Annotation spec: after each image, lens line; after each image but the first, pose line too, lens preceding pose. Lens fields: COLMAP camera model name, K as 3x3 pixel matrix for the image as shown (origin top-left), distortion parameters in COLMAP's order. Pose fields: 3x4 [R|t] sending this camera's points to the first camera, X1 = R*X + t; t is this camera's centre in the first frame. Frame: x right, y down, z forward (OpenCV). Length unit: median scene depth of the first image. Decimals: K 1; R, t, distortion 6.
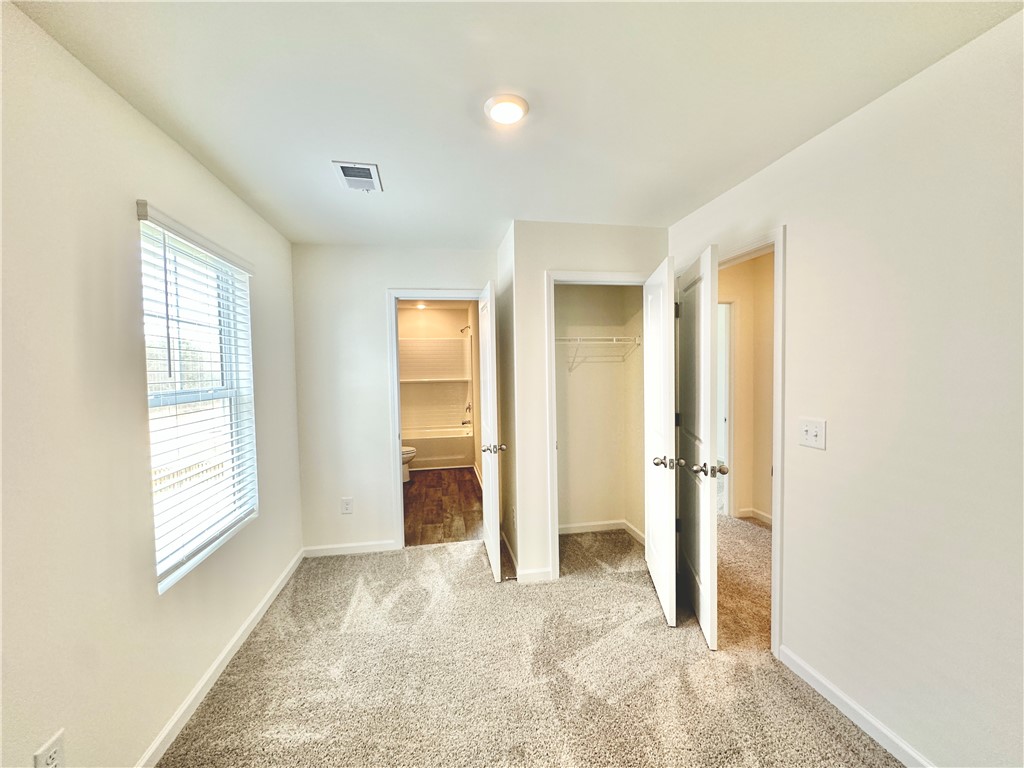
lens RADIAL K [[407.1, 0, 511.7], [0, 407.1, 384.9], [0, 0, 1]] dist [0.007486, -0.002201]
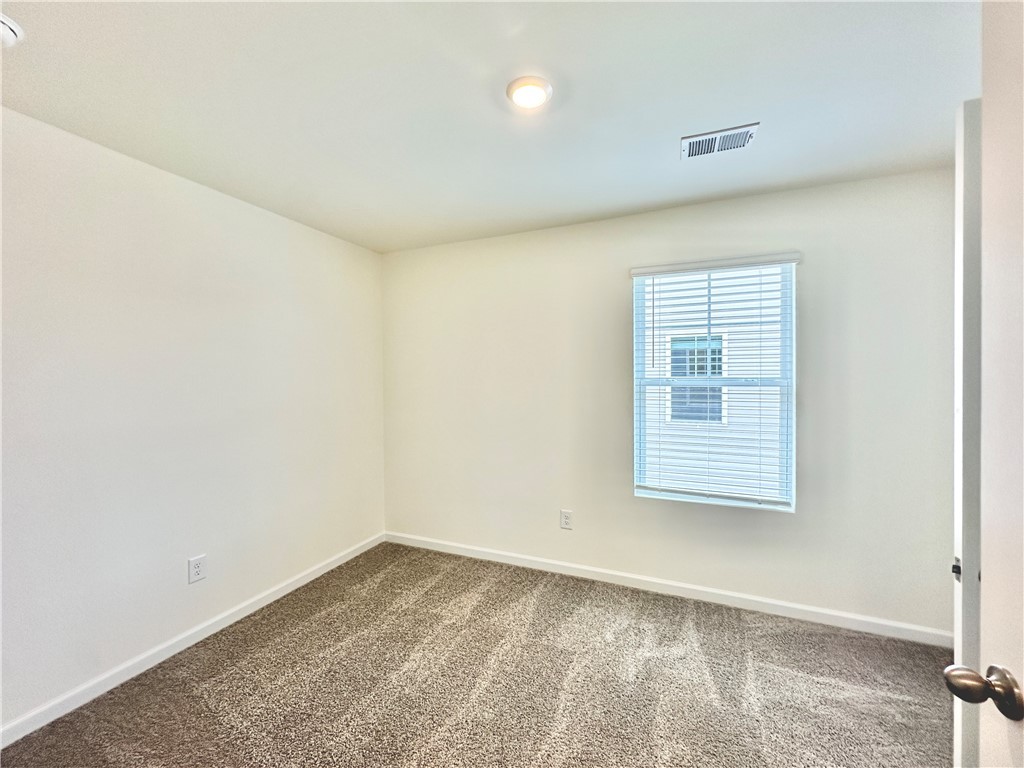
lens RADIAL K [[407.1, 0, 512.3], [0, 407.1, 381.5], [0, 0, 1]] dist [0.007486, -0.002201]
pose [[-0.547957, 0.021924, -0.836219, 0.539415], [-0.018083, 0.999112, 0.038044, -0.010317], [0.836311, 0.035968, -0.547074, 0.975320]]
